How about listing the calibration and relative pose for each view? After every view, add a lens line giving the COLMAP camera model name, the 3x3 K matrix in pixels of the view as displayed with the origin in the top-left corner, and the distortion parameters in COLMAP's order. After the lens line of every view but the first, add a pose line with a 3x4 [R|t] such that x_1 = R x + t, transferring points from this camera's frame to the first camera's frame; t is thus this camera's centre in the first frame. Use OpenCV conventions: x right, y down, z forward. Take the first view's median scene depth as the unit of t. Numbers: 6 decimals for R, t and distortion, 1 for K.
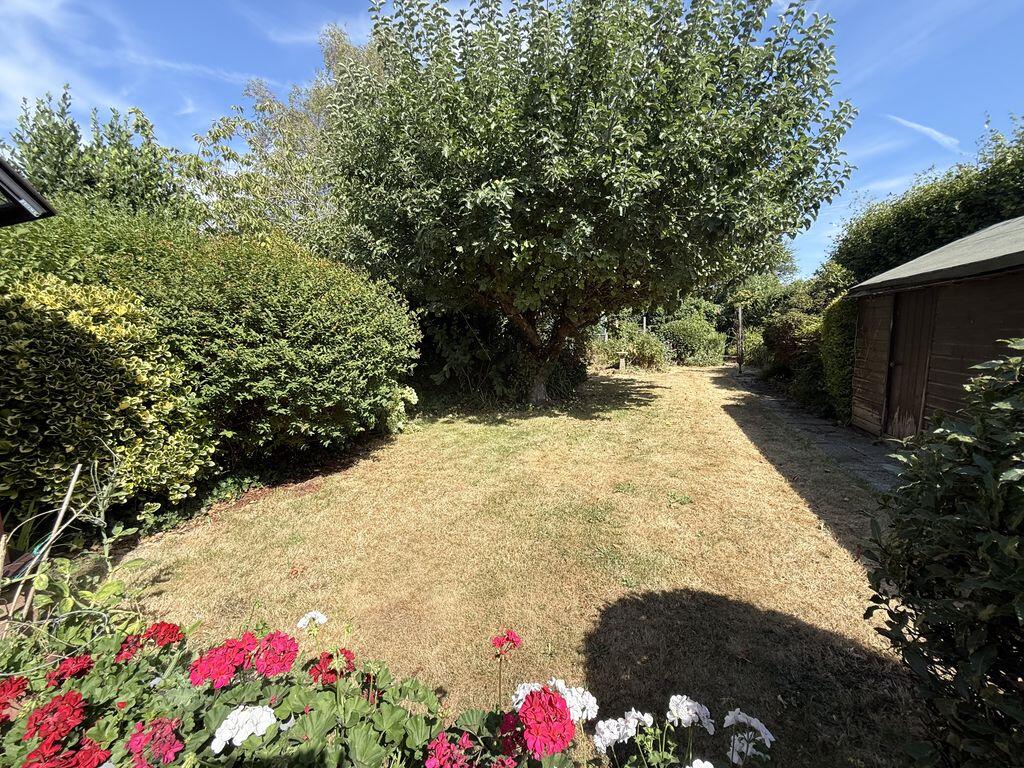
lens RADIAL K [[409.7, 0, 513.7], [0, 409.7, 386.2], [0, 0, 1]] dist [0.000388, 0.000271]
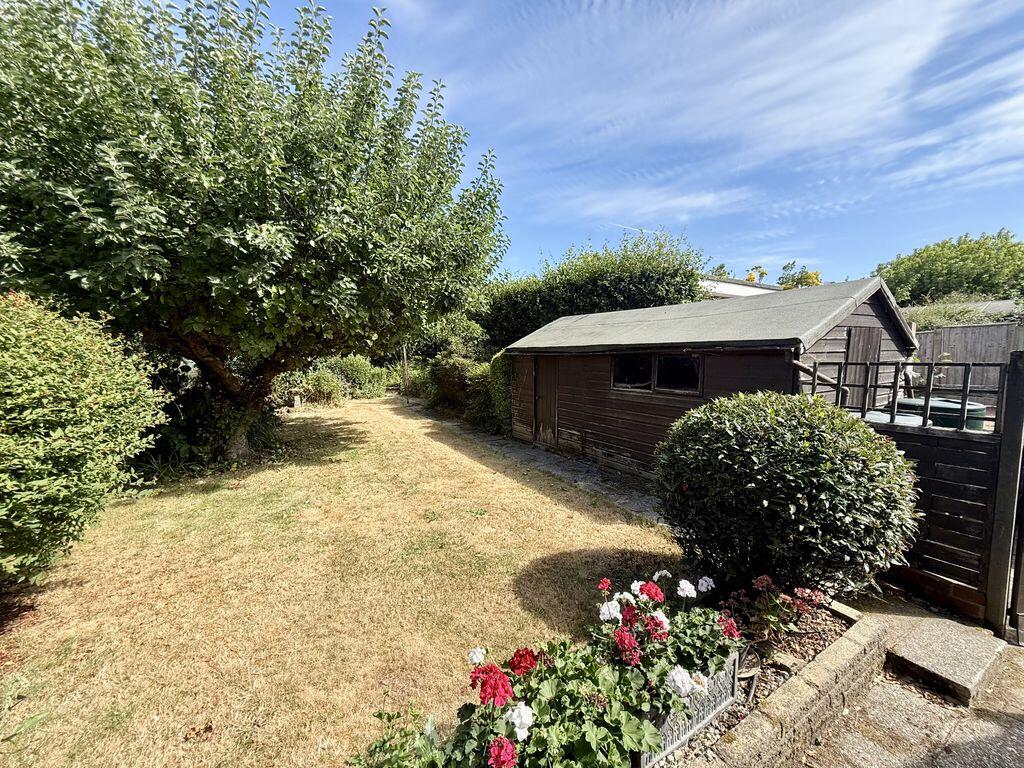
lens RADIAL K [[409.7, 0, 513.7], [0, 409.7, 386.2], [0, 0, 1]] dist [0.000388, 0.000271]
pose [[0.645623, -0.036968, 0.762761, -0.180689], [0.085525, 0.996044, -0.024116, -0.032223], [-0.758852, 0.080805, 0.646231, 0.005189]]
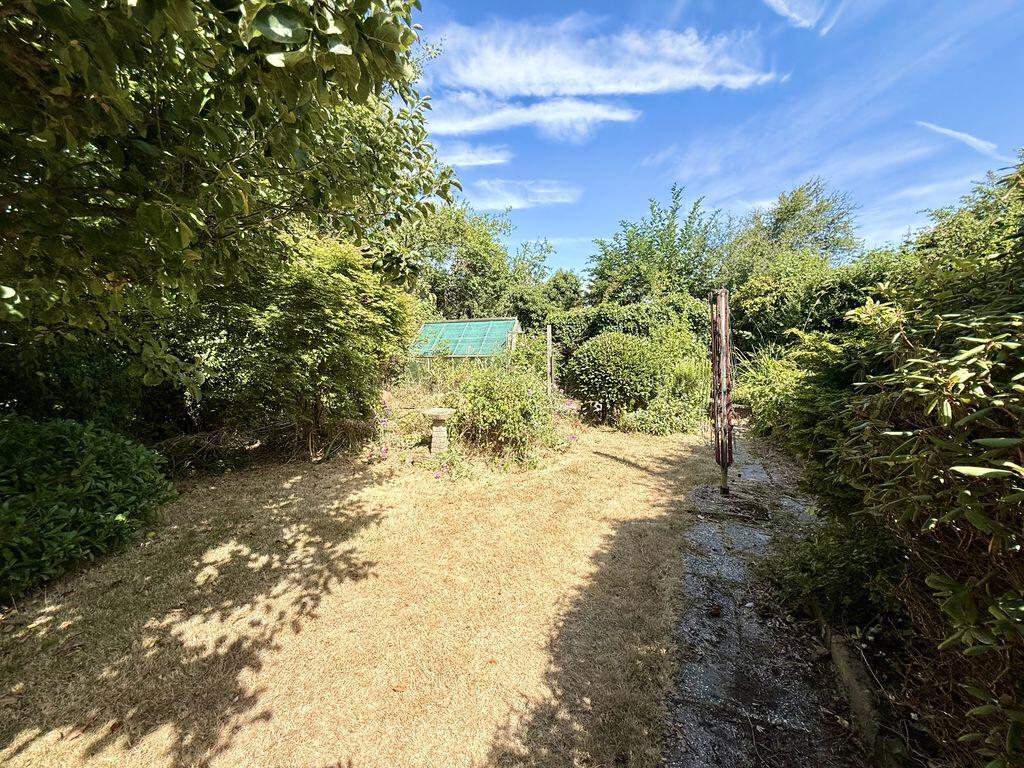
lens RADIAL K [[409.7, 0, 513.7], [0, 409.7, 386.2], [0, 0, 1]] dist [0.000388, 0.000271]
pose [[0.999076, 0.012242, -0.041193, 0.480241], [-0.013163, 0.999668, -0.022158, -0.134265], [0.040909, 0.022679, 0.998905, 0.826472]]
